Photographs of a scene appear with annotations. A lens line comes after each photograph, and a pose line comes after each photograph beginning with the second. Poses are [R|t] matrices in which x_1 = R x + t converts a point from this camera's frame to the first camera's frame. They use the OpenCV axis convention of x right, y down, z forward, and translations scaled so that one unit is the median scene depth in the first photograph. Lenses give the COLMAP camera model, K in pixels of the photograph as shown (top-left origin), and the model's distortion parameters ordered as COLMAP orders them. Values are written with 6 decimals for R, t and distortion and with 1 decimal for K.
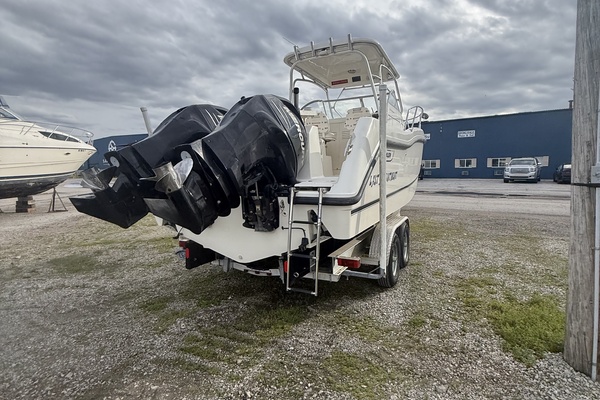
lens RADIAL K [[318.4, 0, 283.5], [0, 318.4, 197.3], [0, 0, 1]] dist [0.001999, 0.000250]
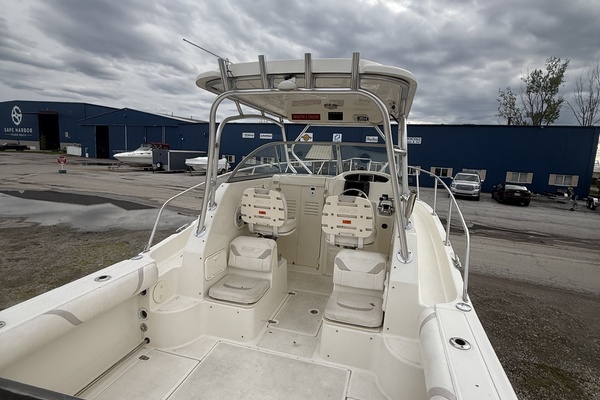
lens RADIAL K [[321.9, 0, 289.7], [0, 321.9, 197.8], [0, 0, 1]] dist [0.000347, 0.000498]
pose [[0.978955, 0.032965, 0.201397, 0.010562], [-0.043504, 0.997893, 0.048129, -0.075554], [-0.199386, -0.055878, 0.978327, 0.133476]]
